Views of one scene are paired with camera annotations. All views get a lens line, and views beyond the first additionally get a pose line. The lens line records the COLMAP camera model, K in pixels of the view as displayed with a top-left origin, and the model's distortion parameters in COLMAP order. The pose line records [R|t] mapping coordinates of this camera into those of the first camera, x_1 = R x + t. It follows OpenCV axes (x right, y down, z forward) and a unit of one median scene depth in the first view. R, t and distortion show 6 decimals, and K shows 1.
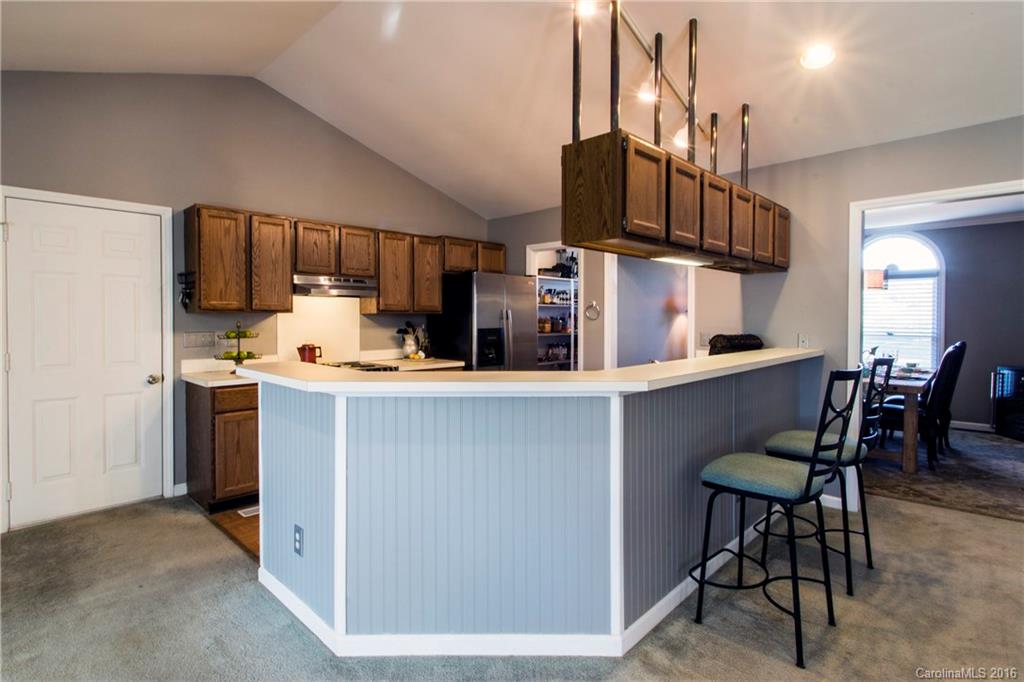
lens RADIAL K [[514.1, 0, 509.2], [0, 514.1, 321.4], [0, 0, 1]] dist [-0.001171, -0.000092]
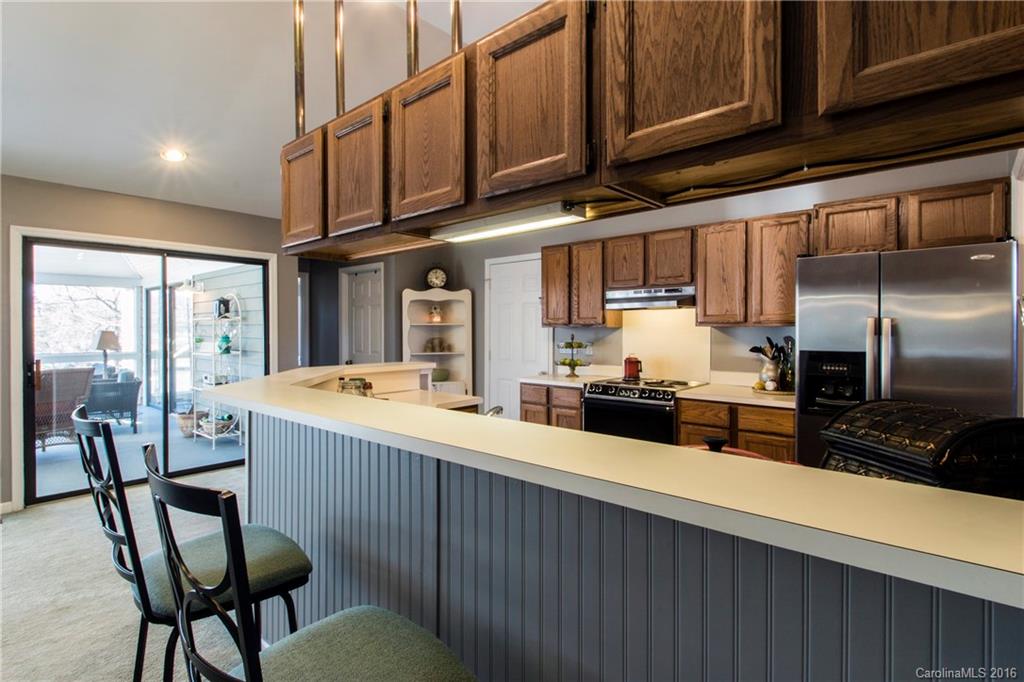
lens RADIAL K [[514.1, 0, 509.2], [0, 514.1, 321.4], [0, 0, 1]] dist [-0.001171, -0.000092]
pose [[0.047345, -0.015975, -0.998751, 0.580939], [-0.007686, 0.999837, -0.016357, -0.007797], [0.998849, 0.008451, 0.047214, 0.681122]]
